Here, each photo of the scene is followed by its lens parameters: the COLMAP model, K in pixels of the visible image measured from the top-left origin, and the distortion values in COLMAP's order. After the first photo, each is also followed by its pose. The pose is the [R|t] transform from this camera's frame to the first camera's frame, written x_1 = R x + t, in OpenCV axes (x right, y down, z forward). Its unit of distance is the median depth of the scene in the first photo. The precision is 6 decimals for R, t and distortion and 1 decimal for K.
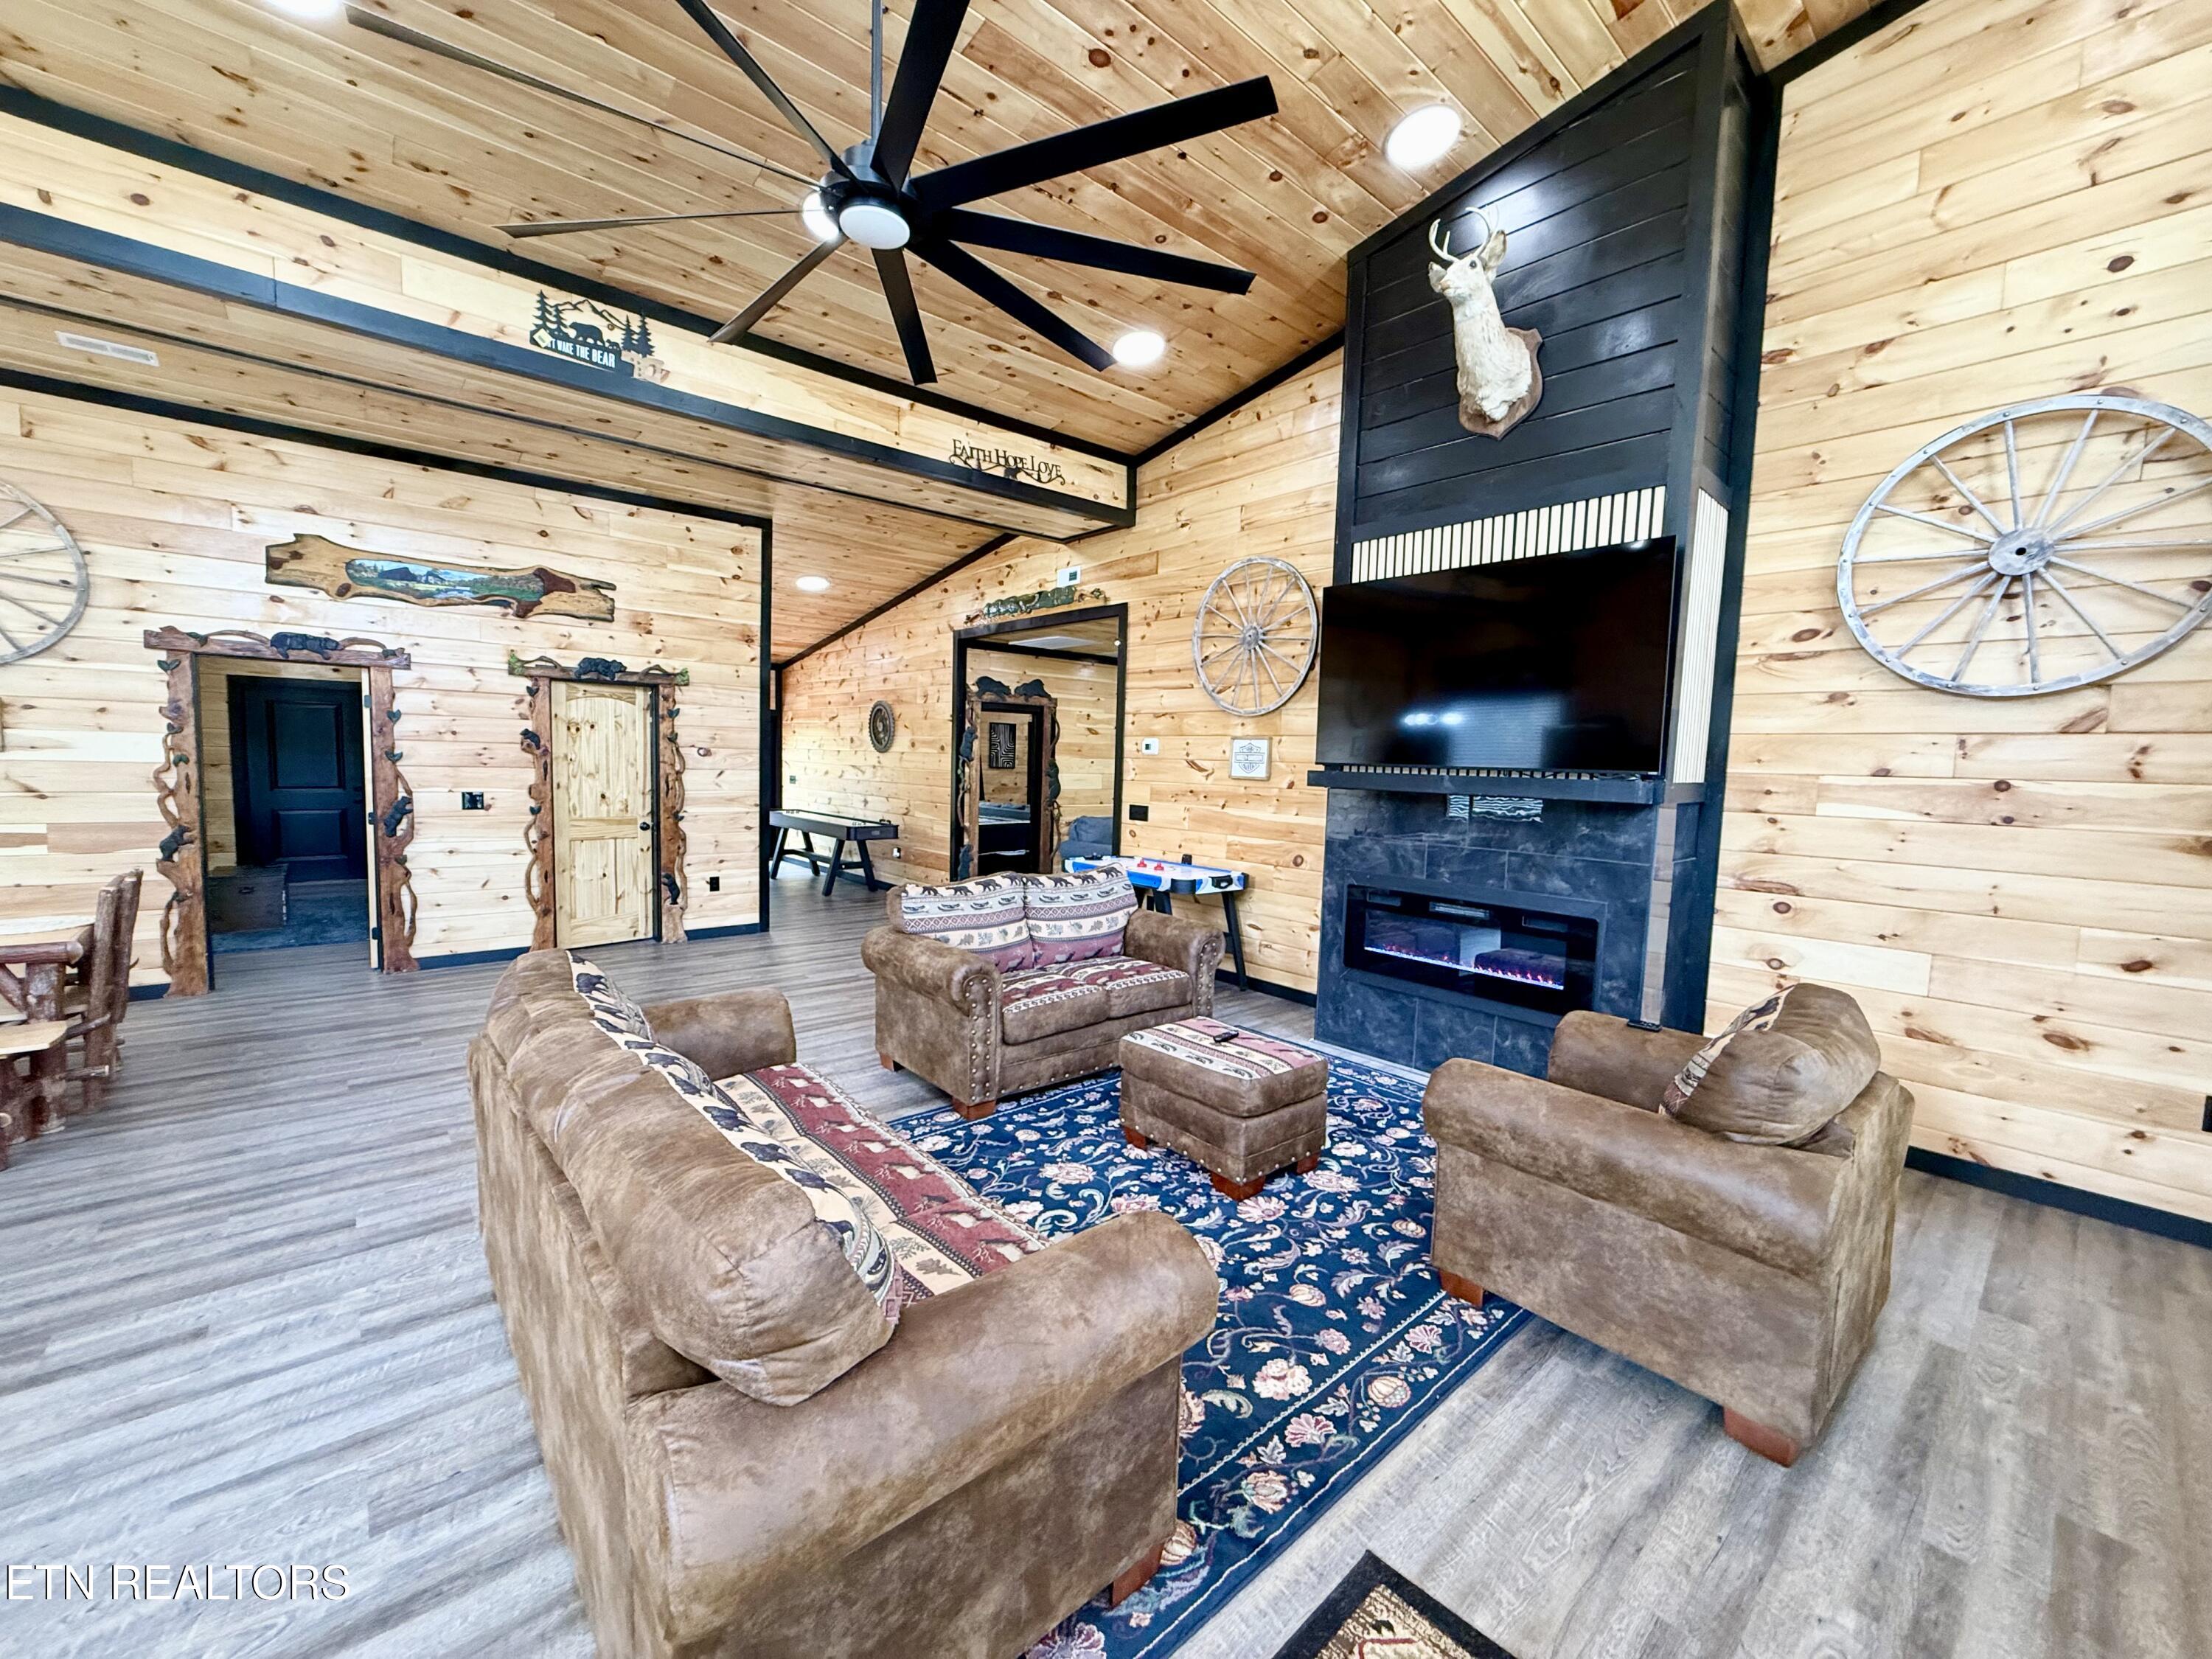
lens RADIAL K [[884.6, 0, 1093.2], [0, 884.6, 827.6], [0, 0, 1]] dist [0.000405, 0.000355]
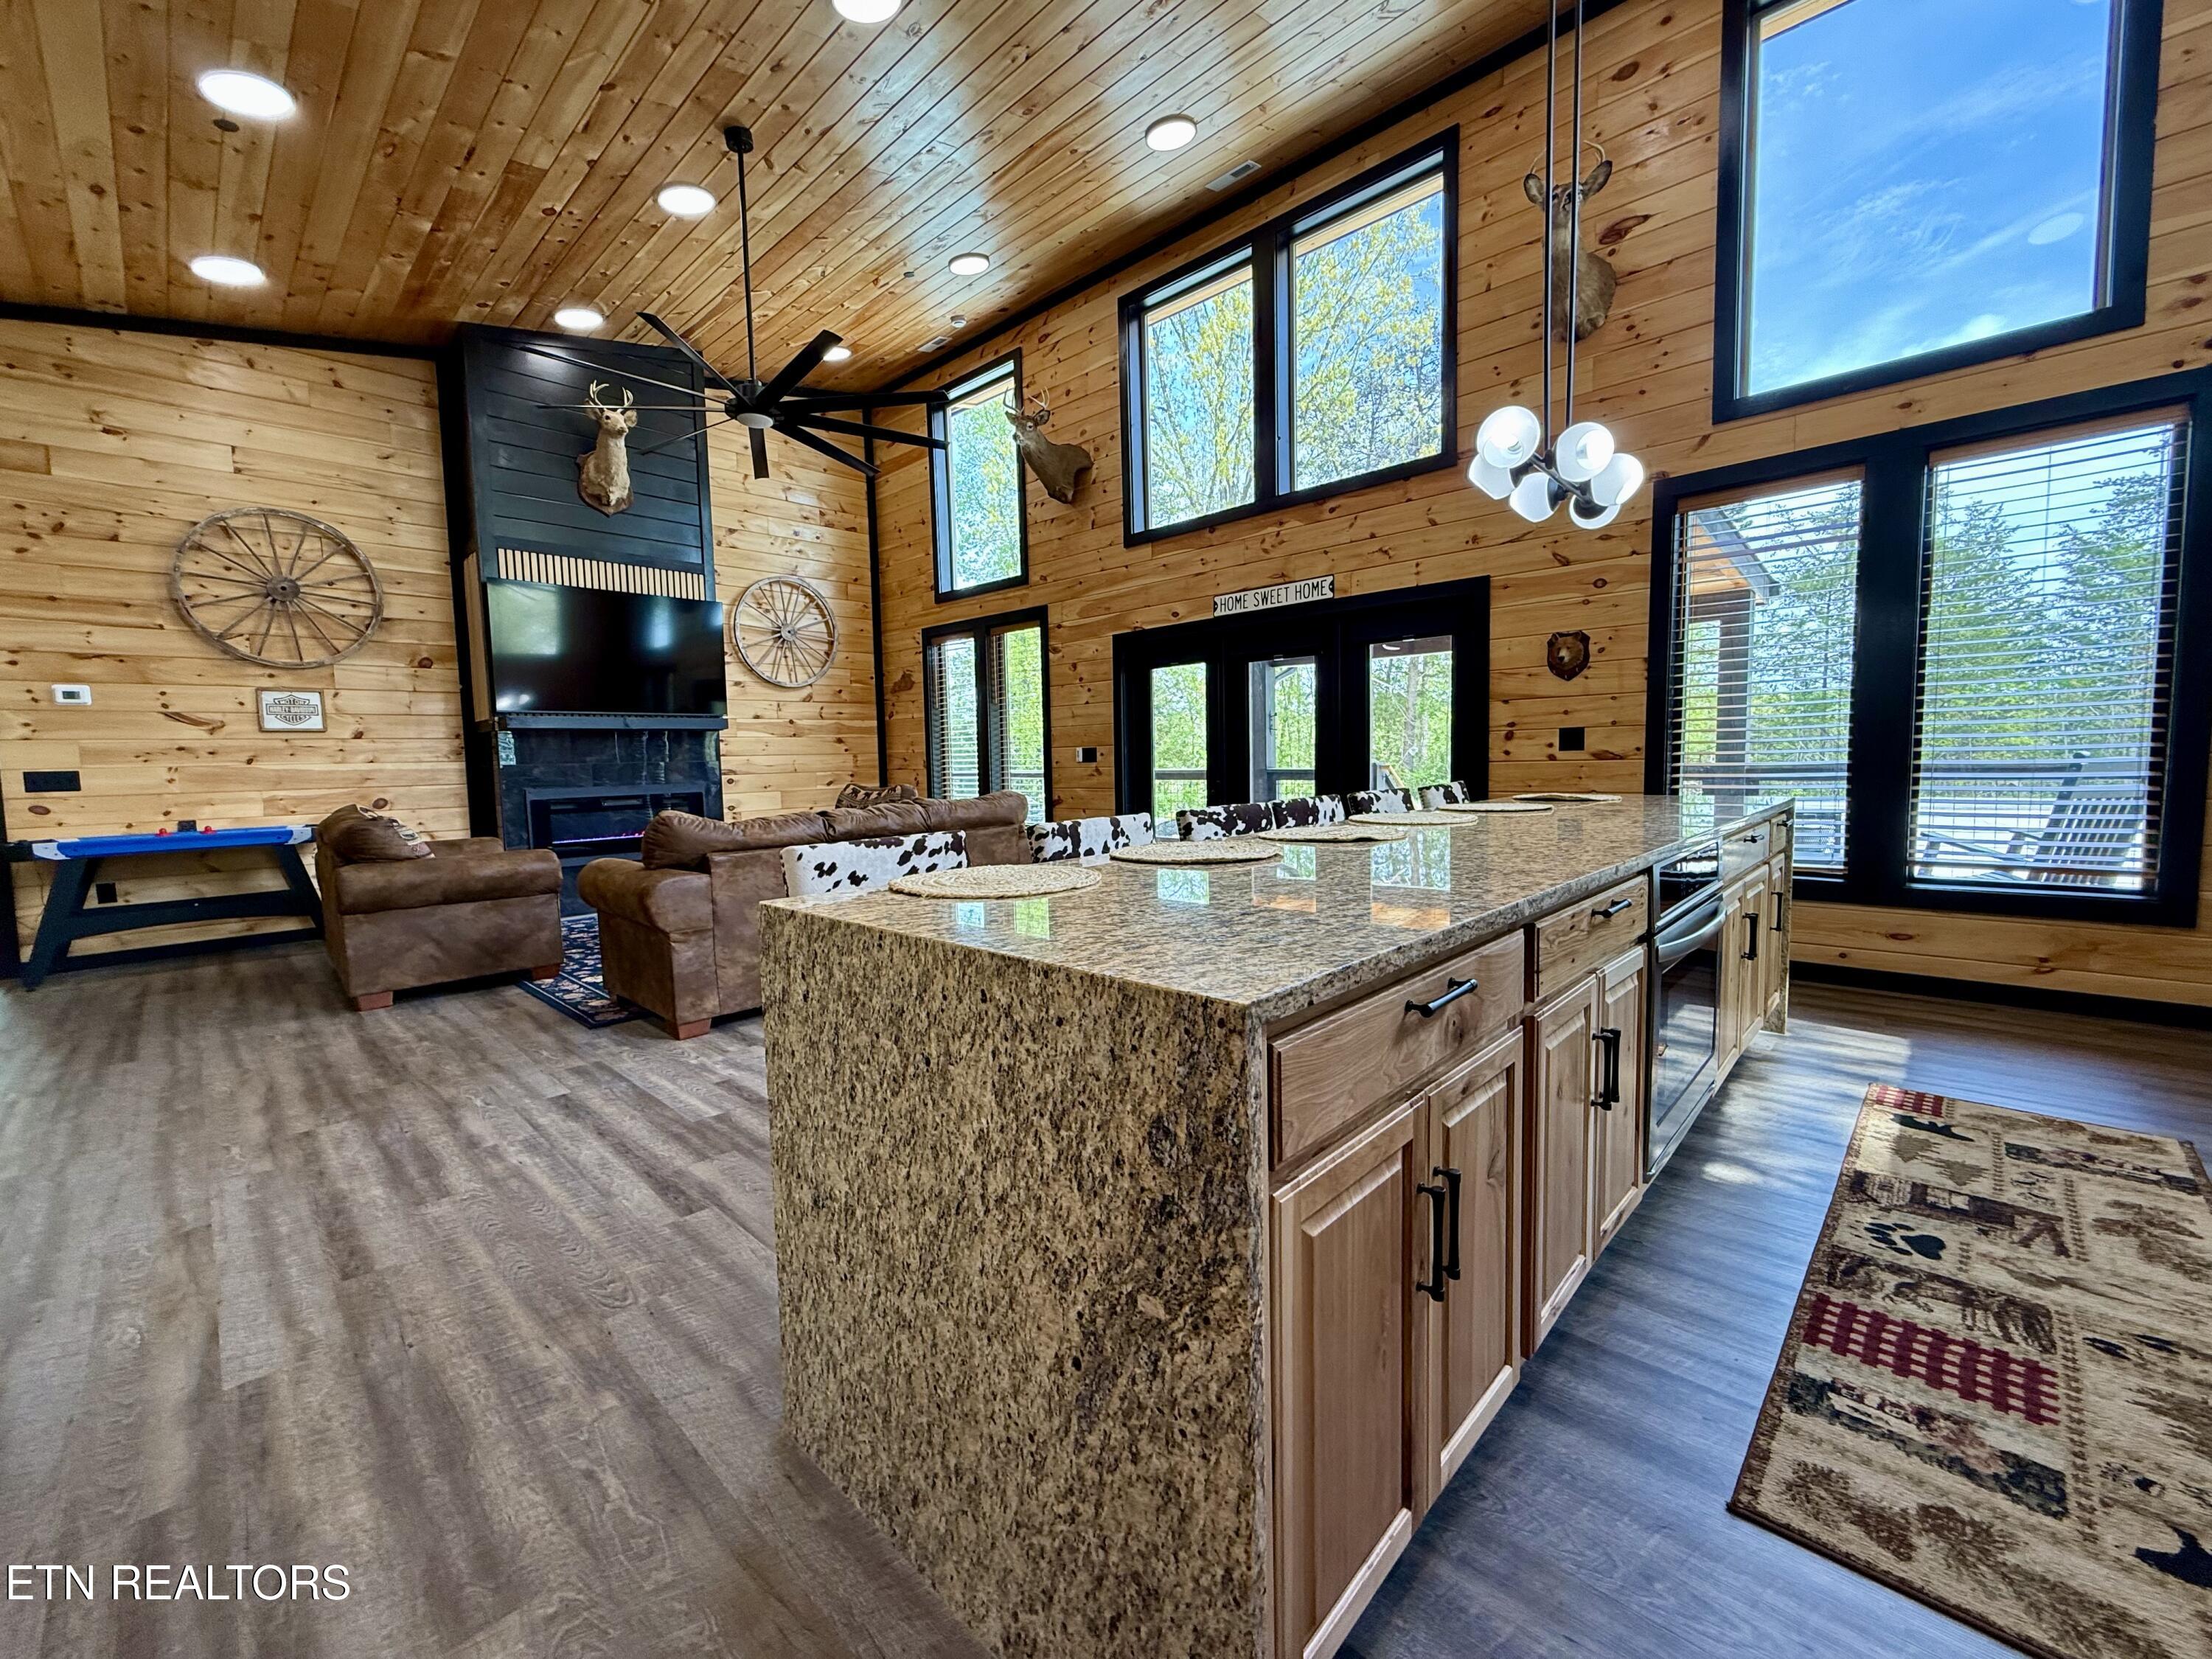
lens RADIAL K [[881.7, 0, 1102.3], [0, 881.7, 829.1], [0, 0, 1]] dist [-0.001590, 0.000645]
pose [[-0.092321, -0.108045, 0.989850, -0.956498], [0.101659, 0.987878, 0.117311, 0.032774], [-0.990526, 0.111457, -0.080218, 0.192787]]
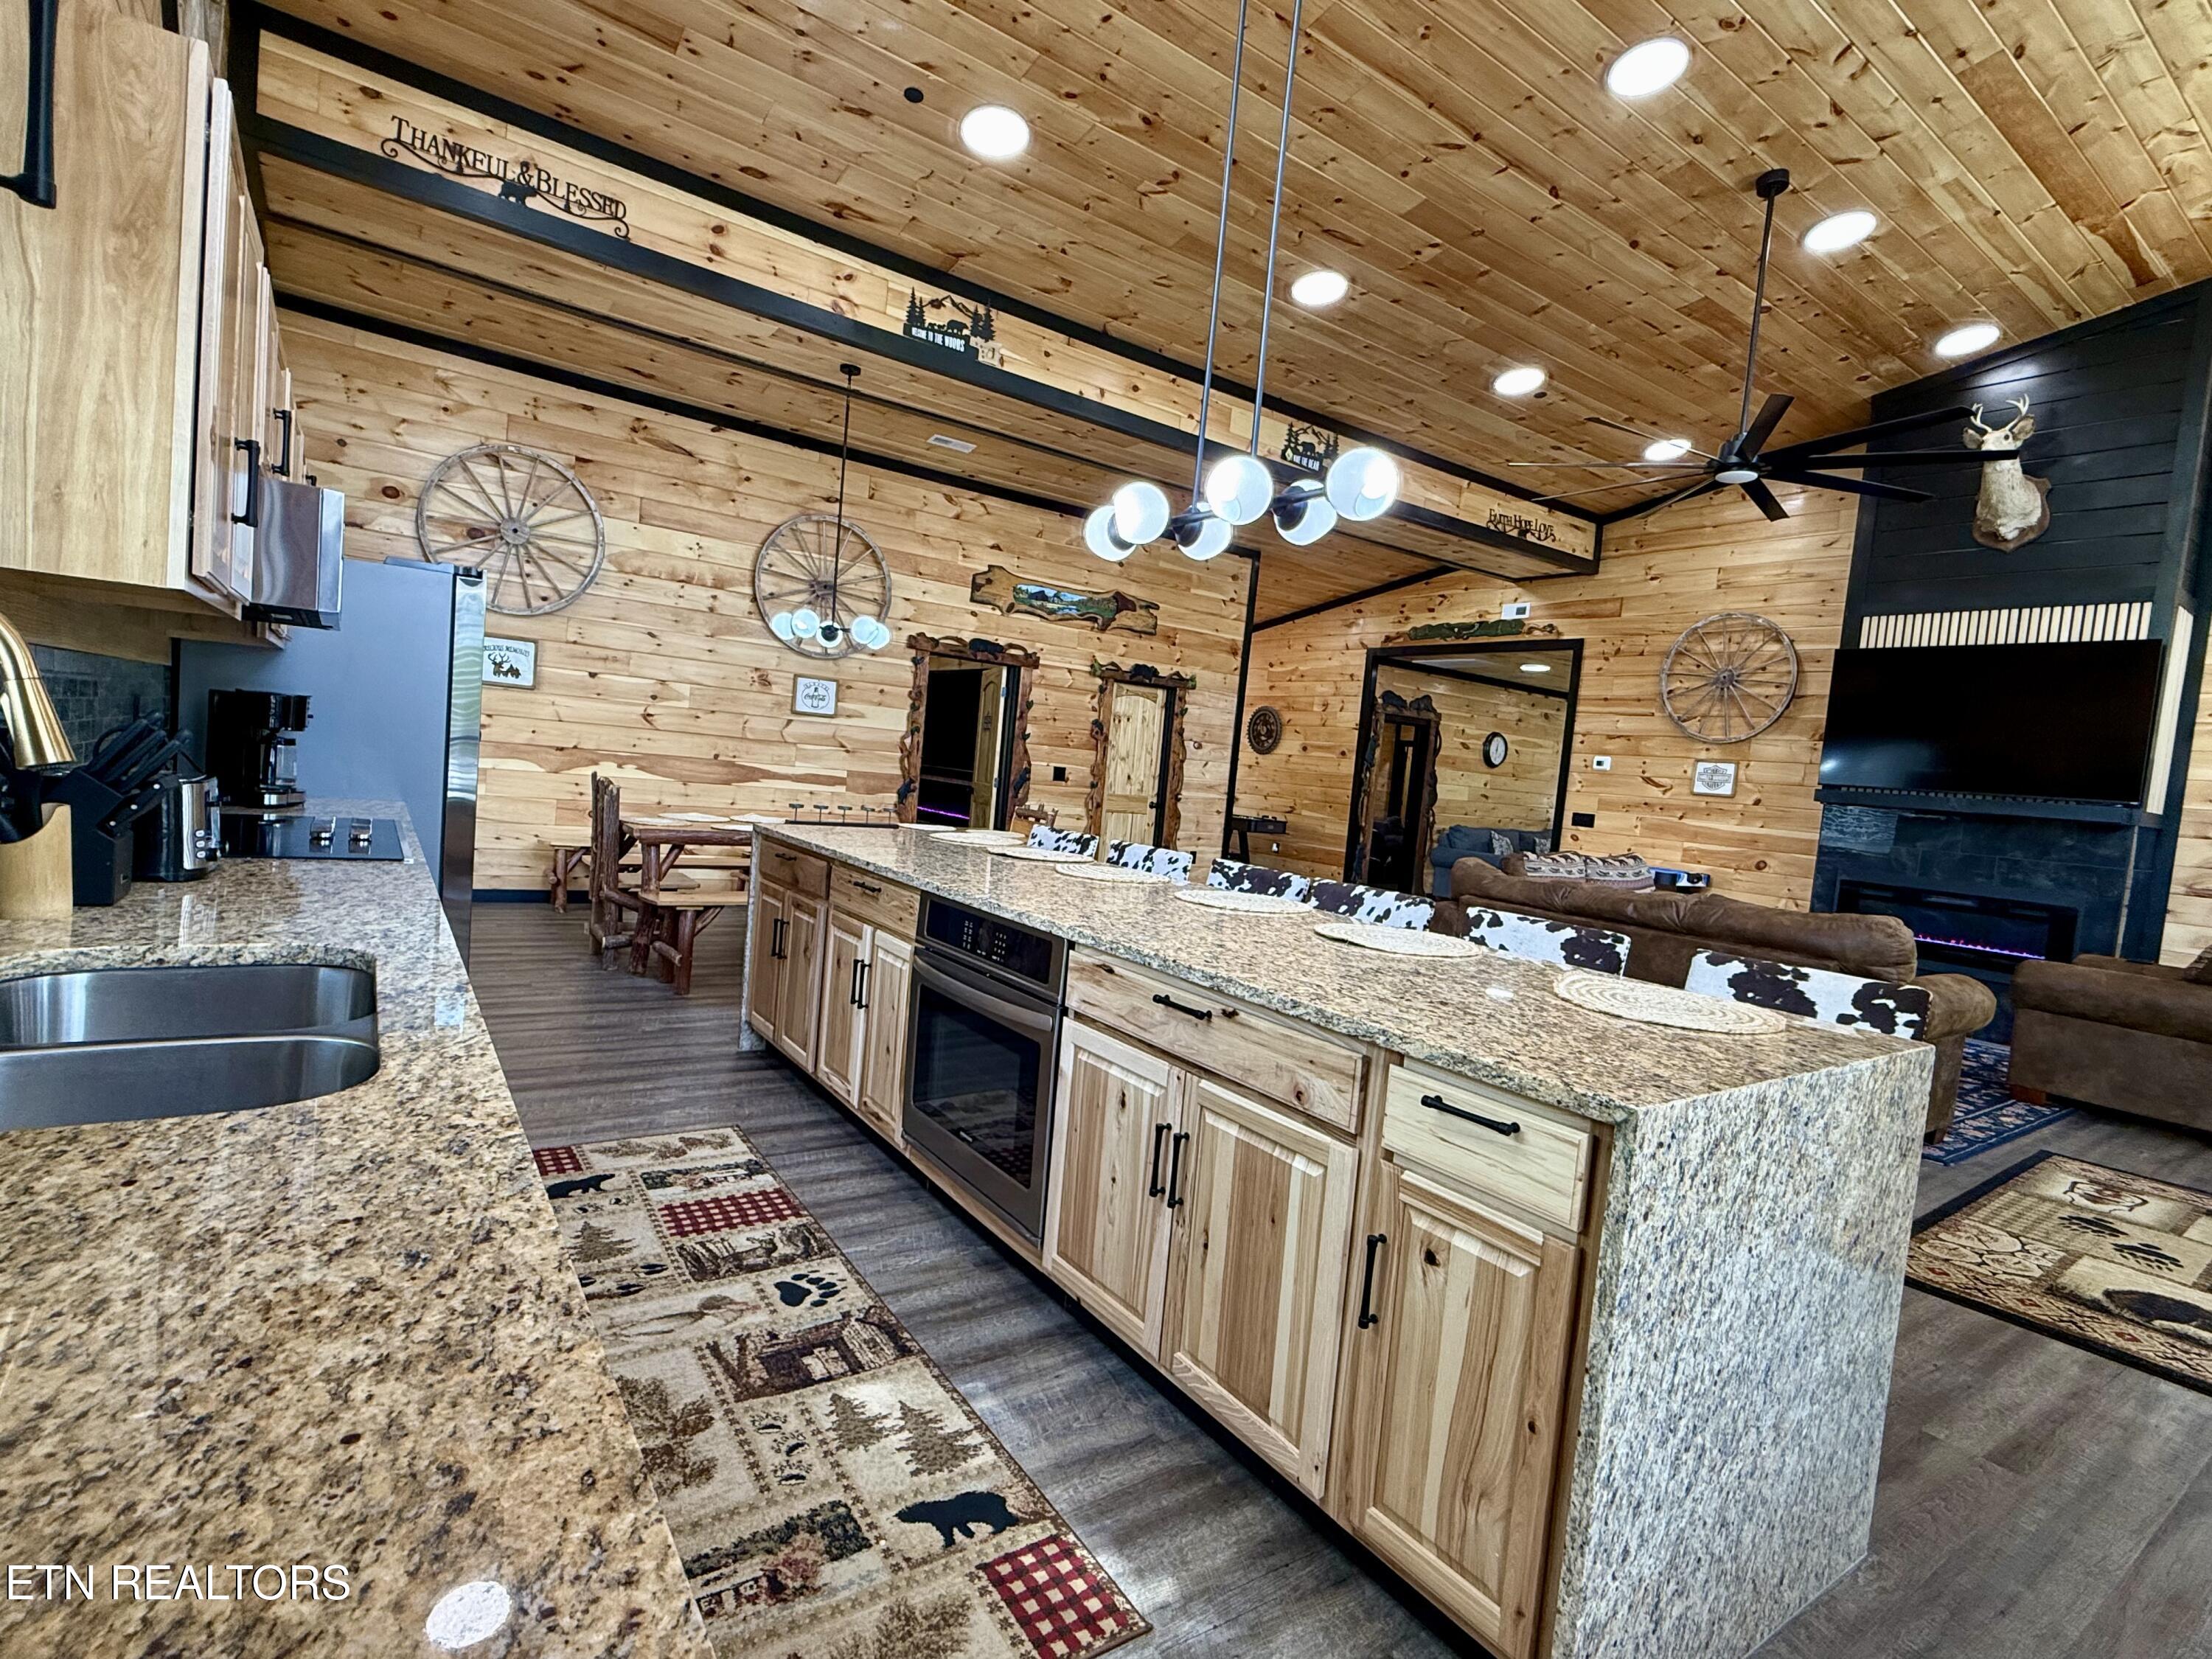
lens RADIAL K [[1066.3, 0, 1100.9], [0, 1066.3, 827.6], [0, 0, 1]] dist [0.001382, -0.000205]
pose [[0.992751, 0.066311, -0.100240, -0.520056], [-0.068771, 0.997405, -0.021288, 0.079549], [0.098568, 0.028028, 0.994736, -0.536986]]
